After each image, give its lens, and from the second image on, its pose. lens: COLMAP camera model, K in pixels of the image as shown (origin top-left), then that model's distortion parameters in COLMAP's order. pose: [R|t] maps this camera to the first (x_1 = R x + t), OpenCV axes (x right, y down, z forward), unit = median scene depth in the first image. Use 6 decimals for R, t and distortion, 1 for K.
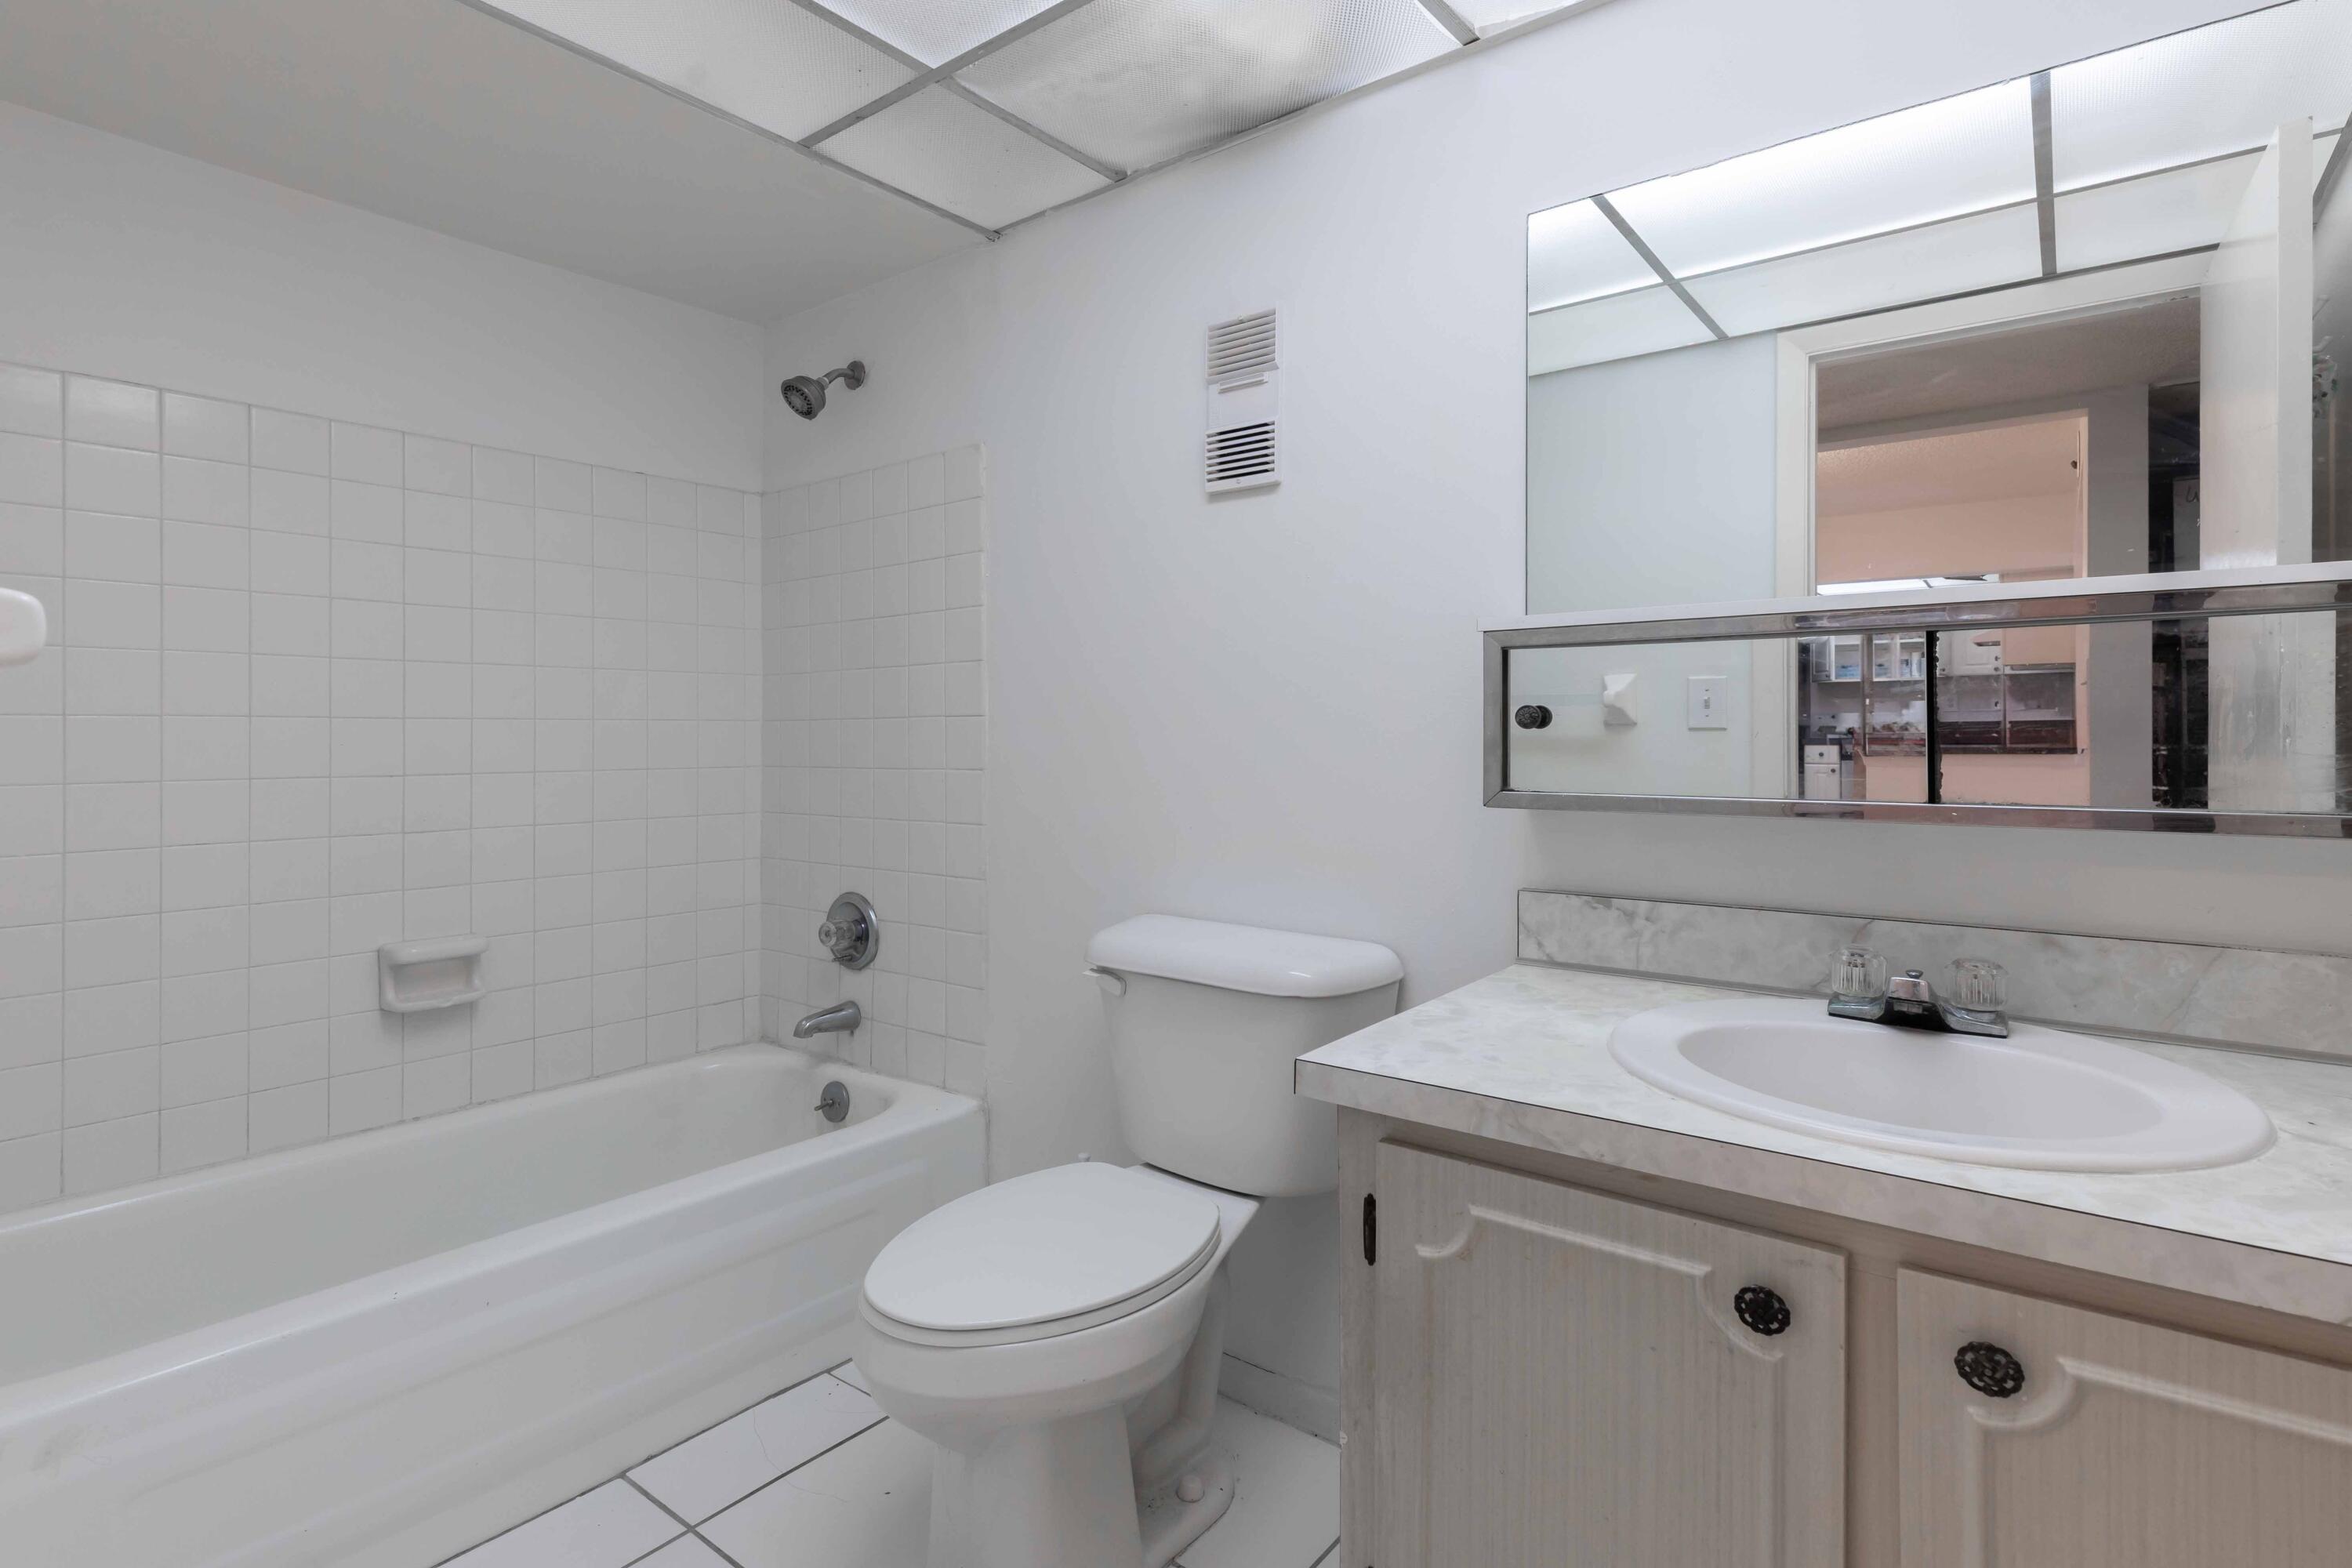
lens RADIAL K [[1180.8, 0, 1180.5], [0, 1180.8, 761.6], [0, 0, 1]] dist [0.005471, -0.000088]
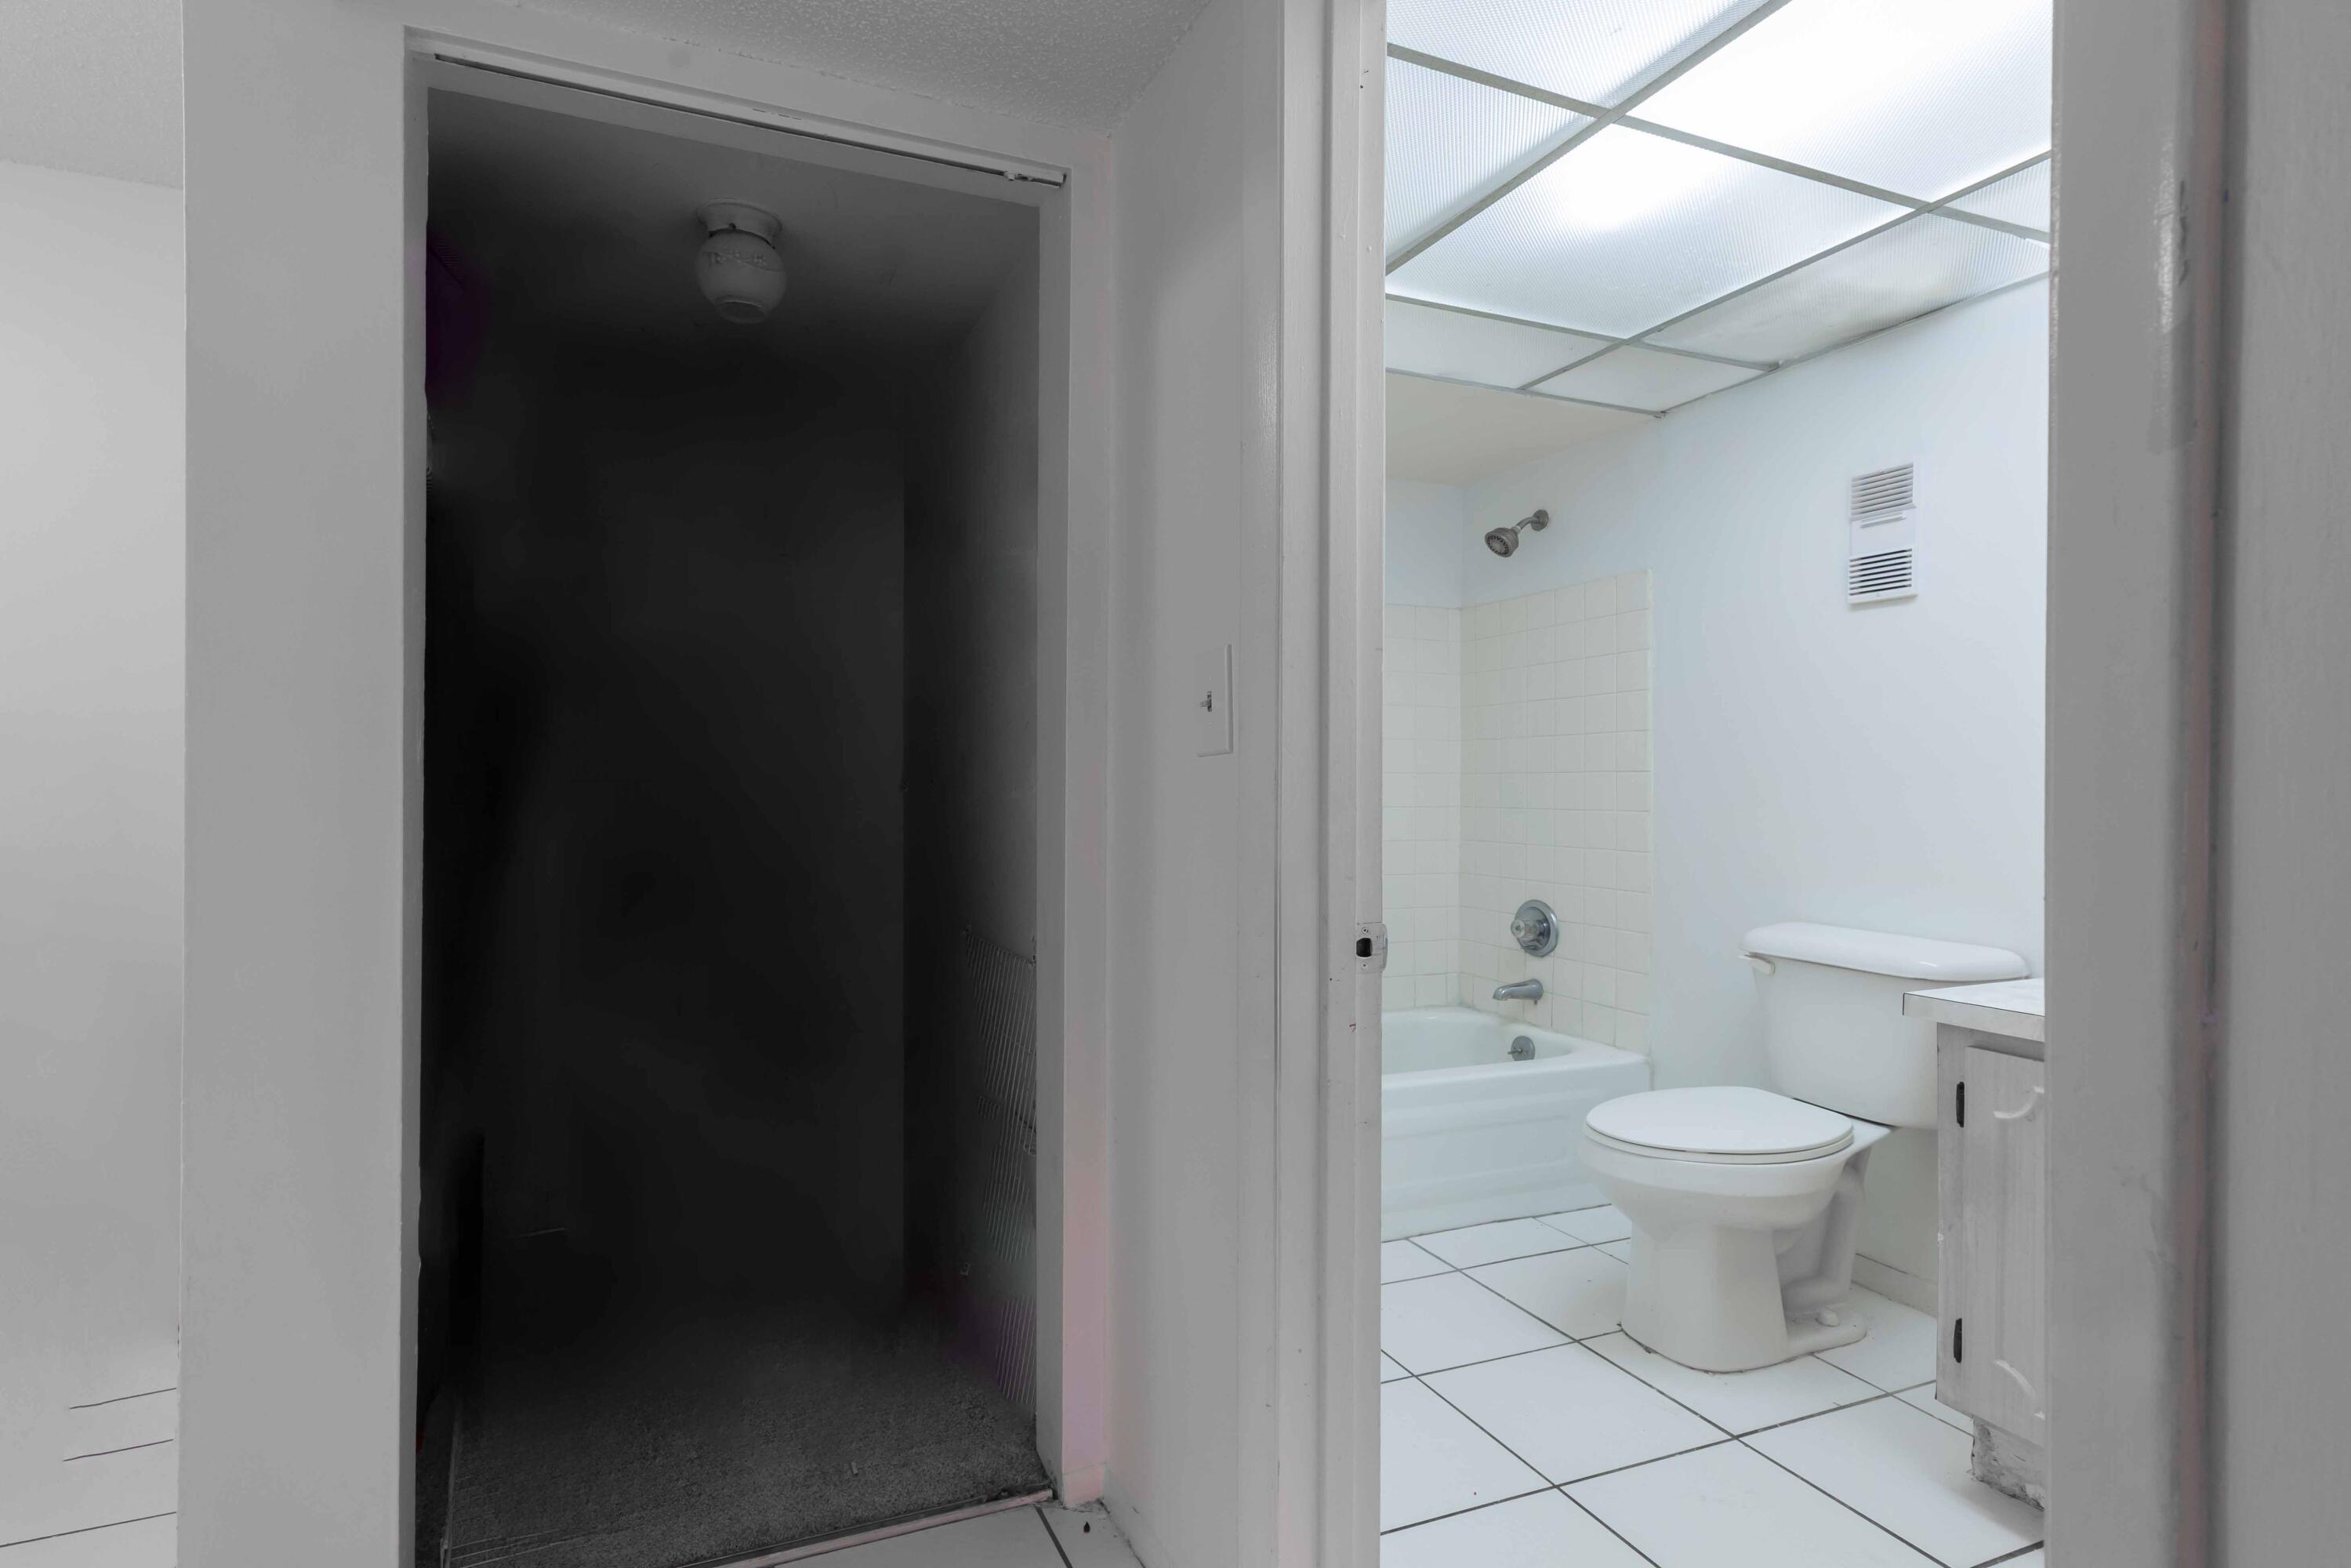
lens RADIAL K [[965.7, 0, 1175.5], [0, 965.7, 784.0], [0, 0, 1]] dist [0.015421, -0.008897]
pose [[0.827863, 0.004509, -0.560913, 0.008075], [-0.016606, 0.999726, -0.016473, 0.003380], [0.560685, 0.022952, 0.827711, -0.294662]]
